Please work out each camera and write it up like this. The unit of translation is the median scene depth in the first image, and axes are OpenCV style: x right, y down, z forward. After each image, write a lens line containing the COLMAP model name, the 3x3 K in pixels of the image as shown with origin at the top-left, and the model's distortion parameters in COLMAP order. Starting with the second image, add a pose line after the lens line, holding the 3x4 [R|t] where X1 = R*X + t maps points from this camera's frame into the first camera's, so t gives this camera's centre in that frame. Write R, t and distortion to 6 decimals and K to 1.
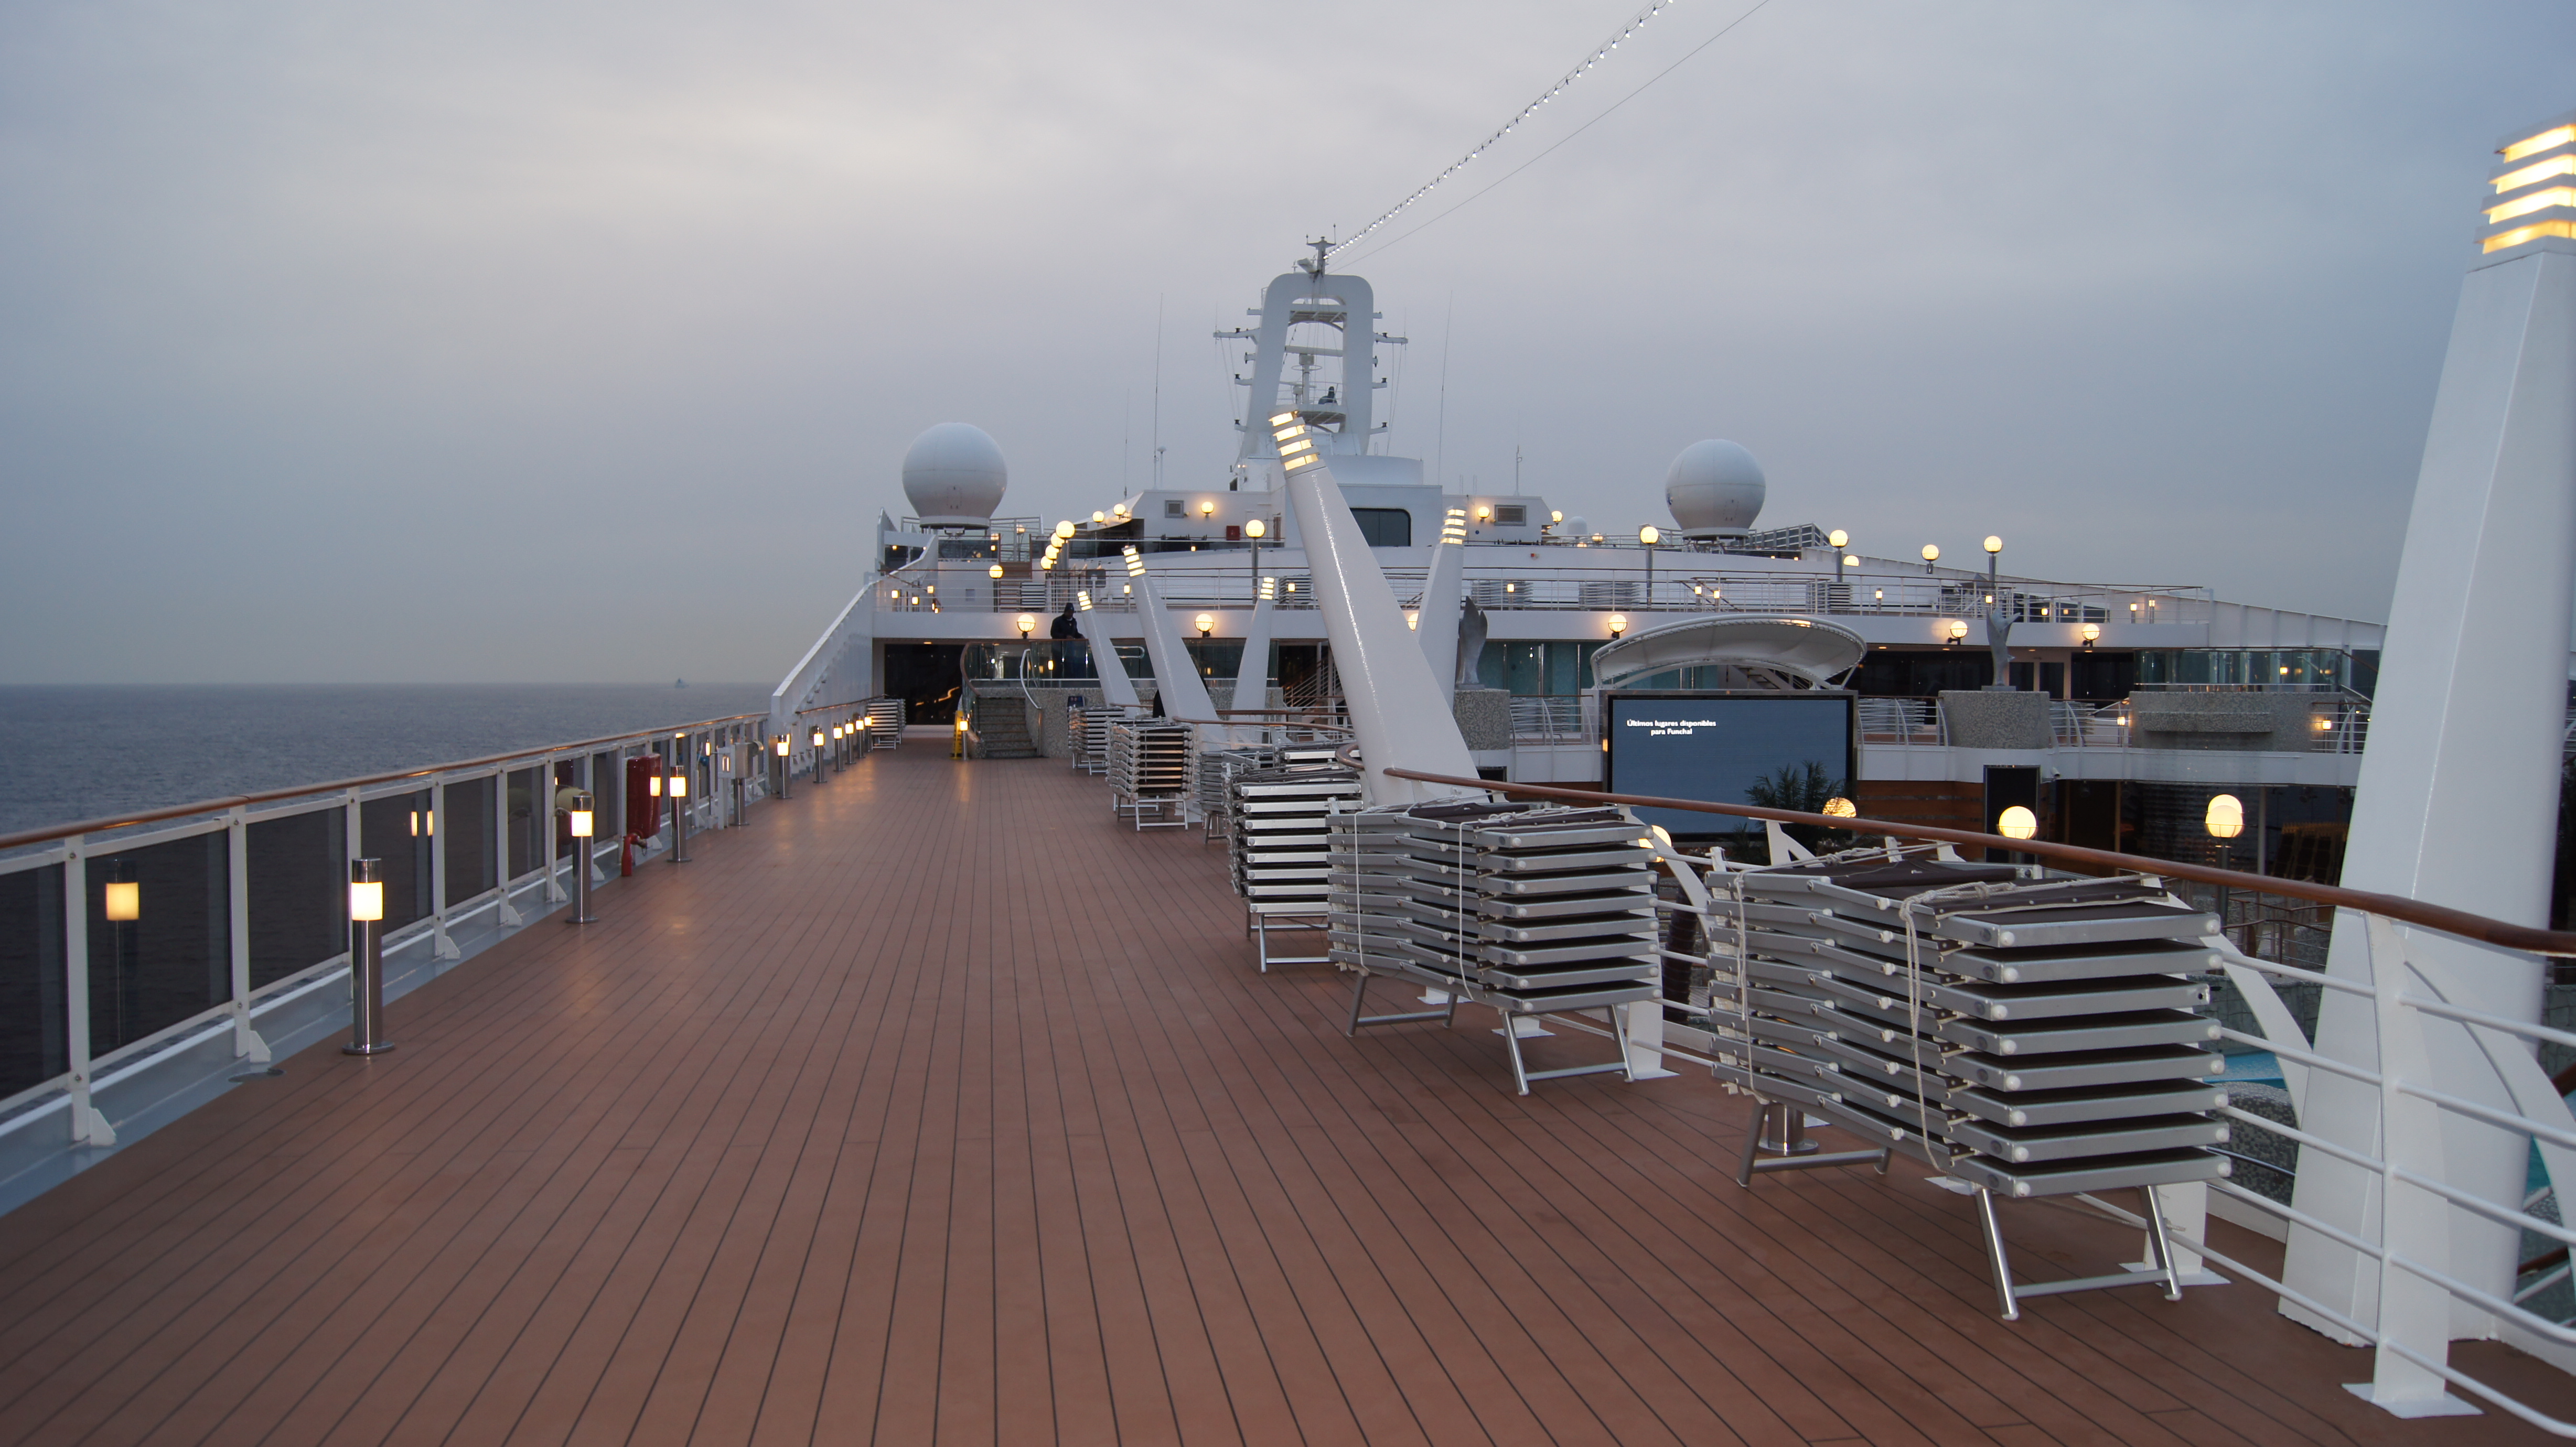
lens RADIAL K [[1997.2, 0, 1271.5], [0, 1997.2, 718.9], [0, 0, 1]] dist [-0.083698, 0.013689]
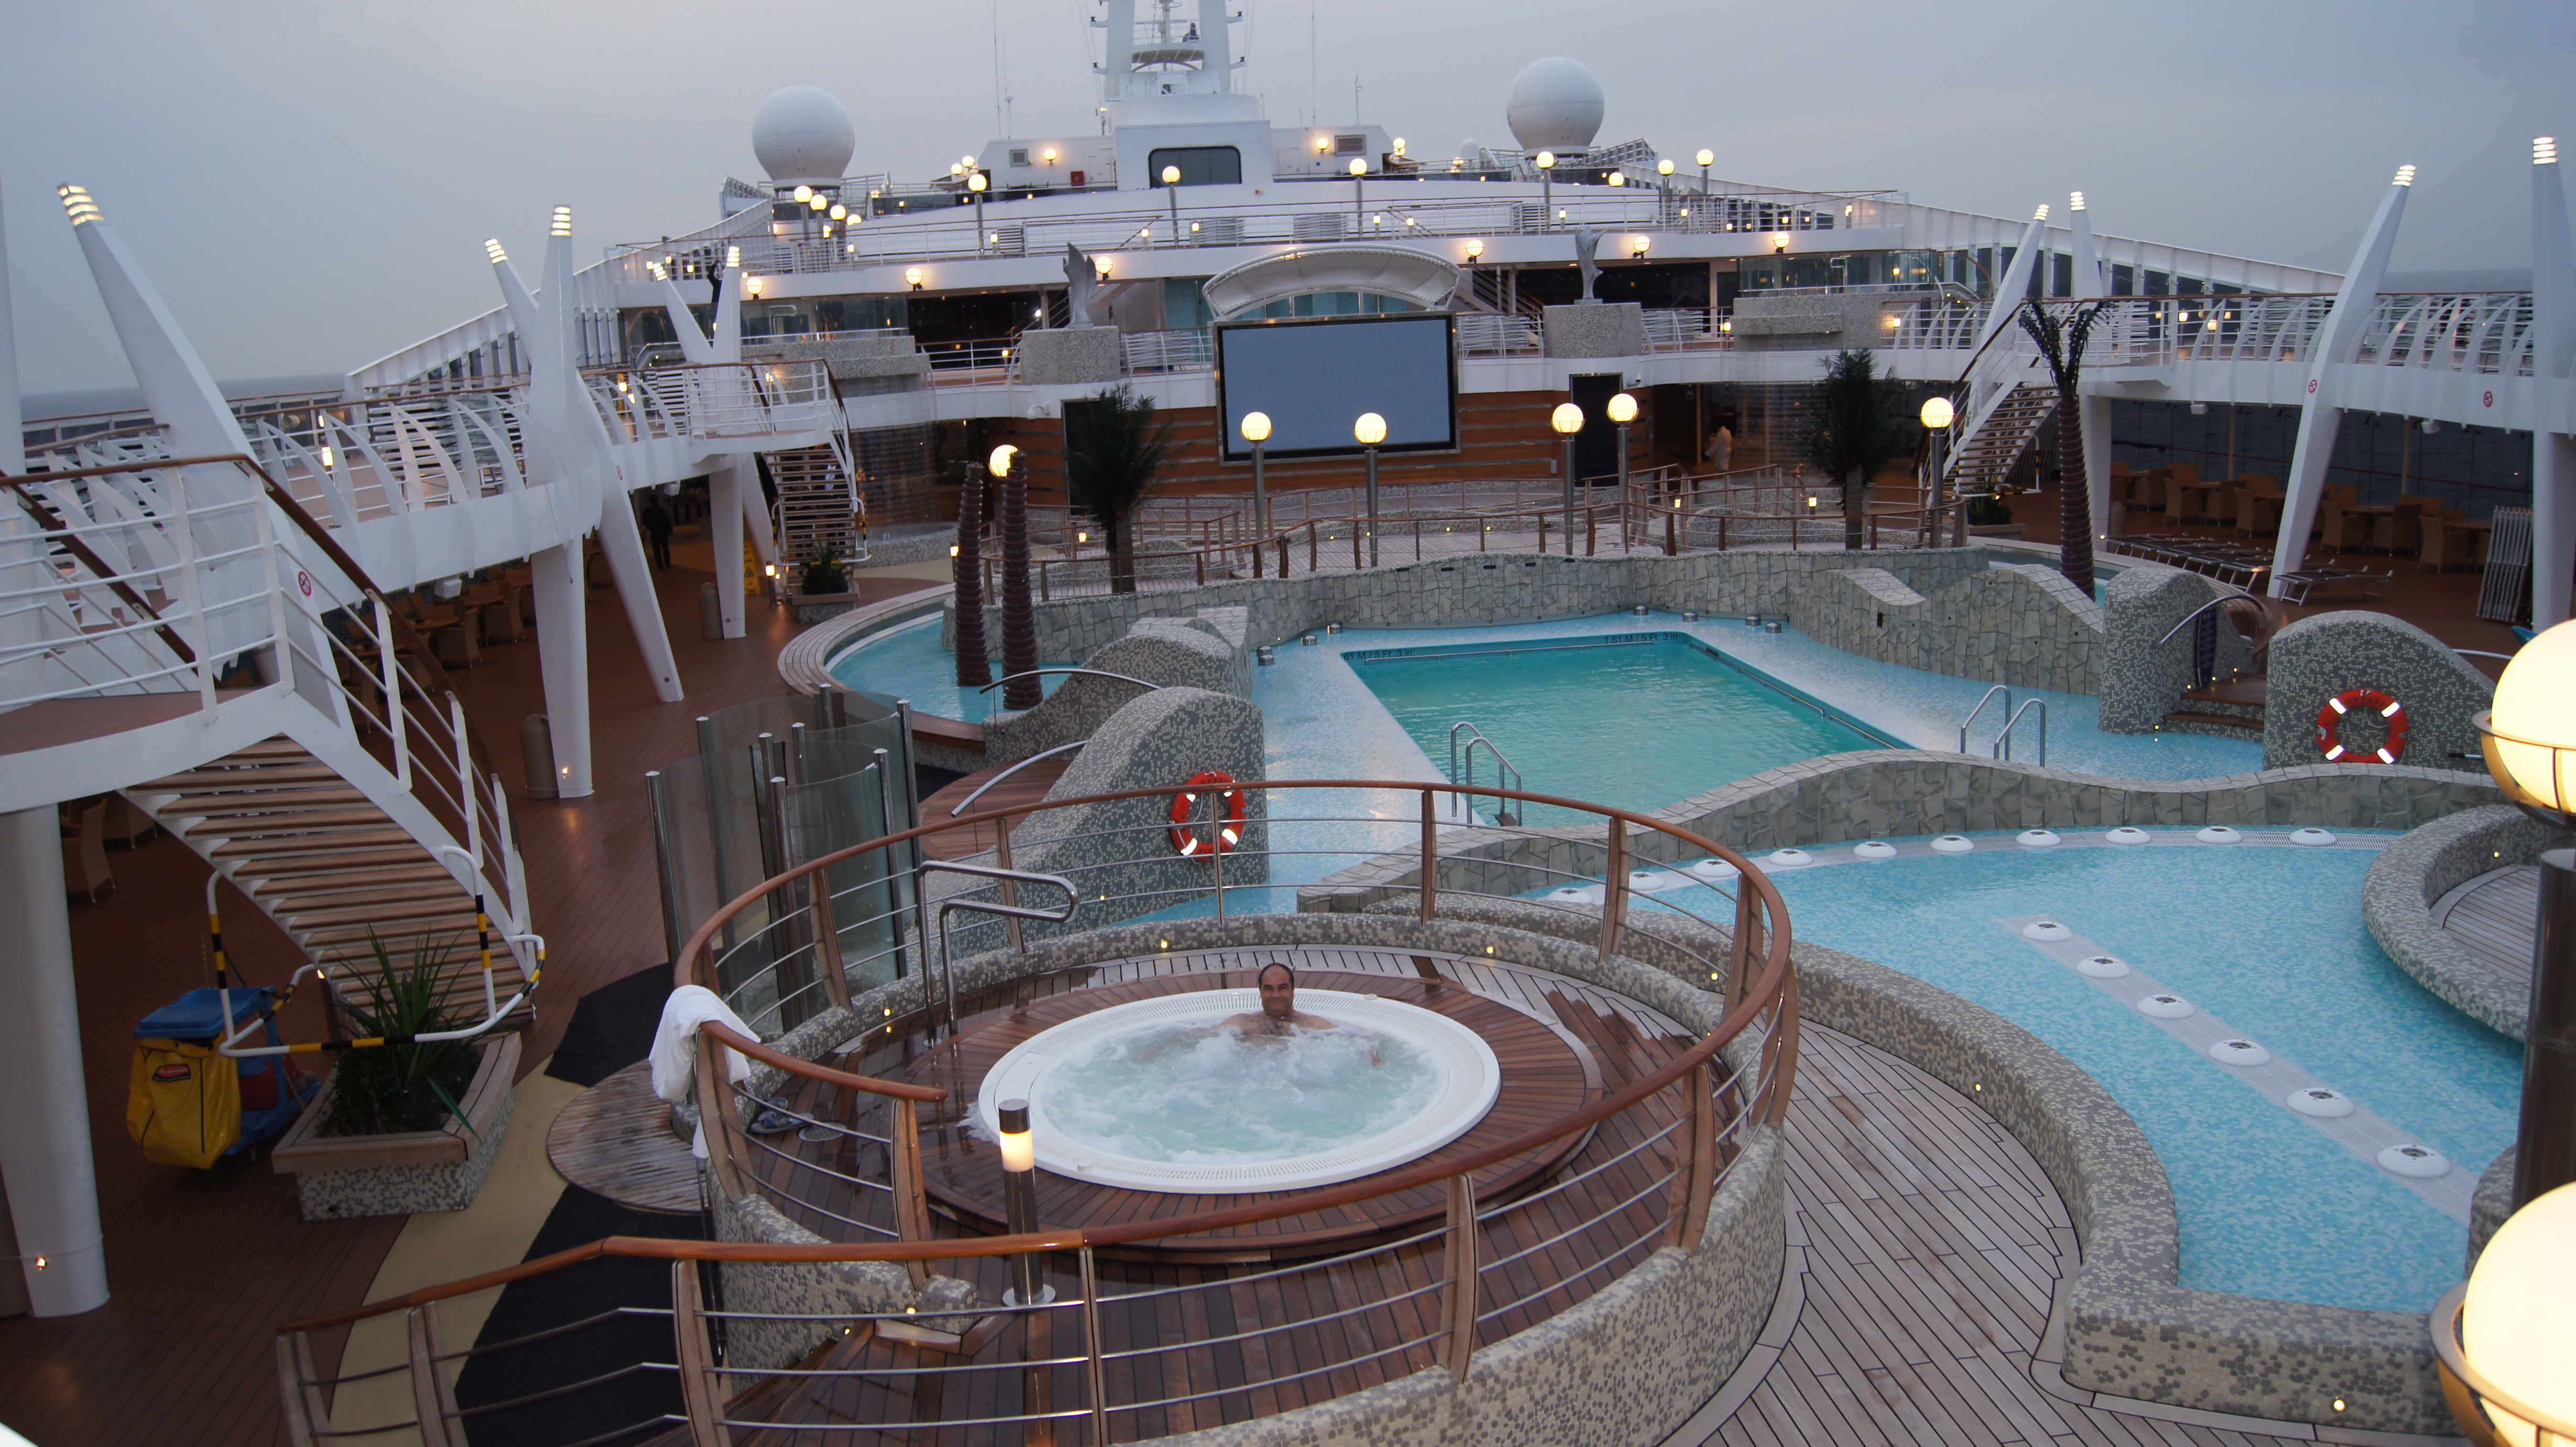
lens RADIAL K [[1997.2, 0, 1271.5], [0, 1997.2, 718.9], [0, 0, 1]] dist [-0.083698, 0.013689]
pose [[0.998210, -0.042350, -0.042230, 0.178866], [0.049259, 0.982626, 0.178942, 0.004534], [0.033918, -0.180702, 0.982953, -0.084991]]
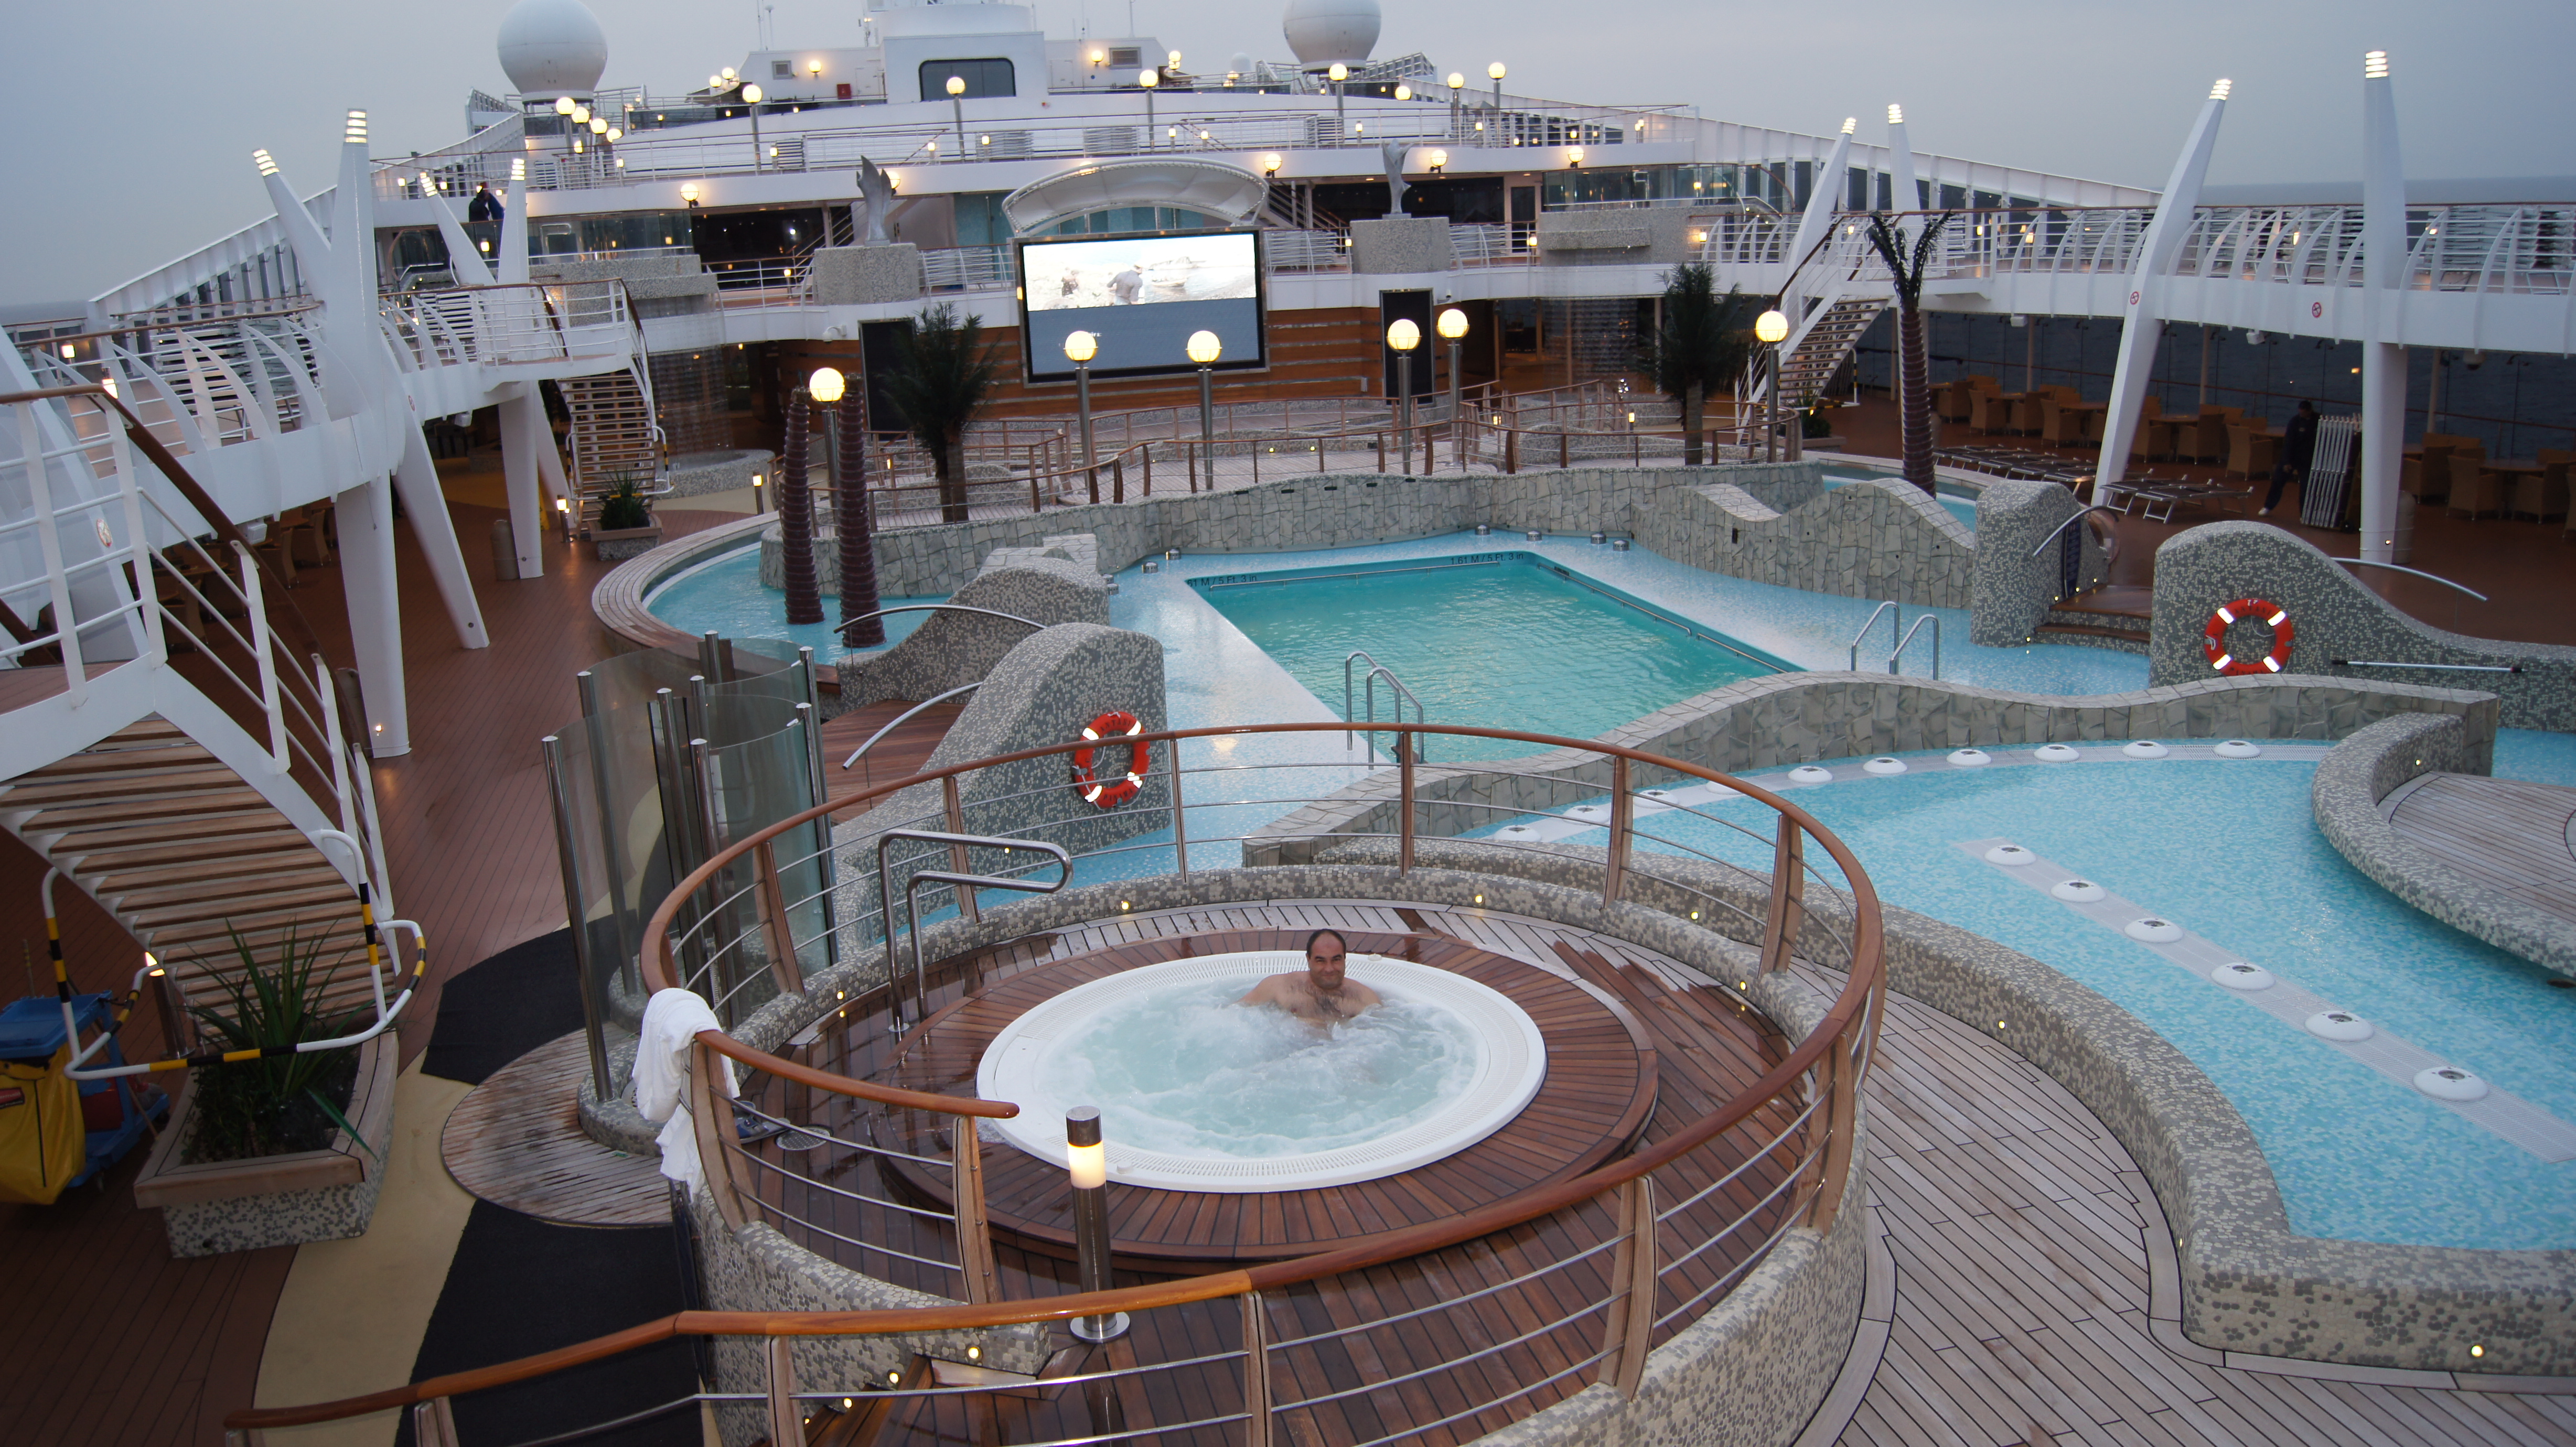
lens RADIAL K [[1997.2, 0, 1271.5], [0, 1997.2, 718.9], [0, 0, 1]] dist [-0.083698, 0.013689]
pose [[0.994882, -0.069387, 0.073450, 0.157621], [0.051397, 0.973380, 0.223358, 0.004413], [-0.086993, -0.218440, 0.971965, -0.068692]]
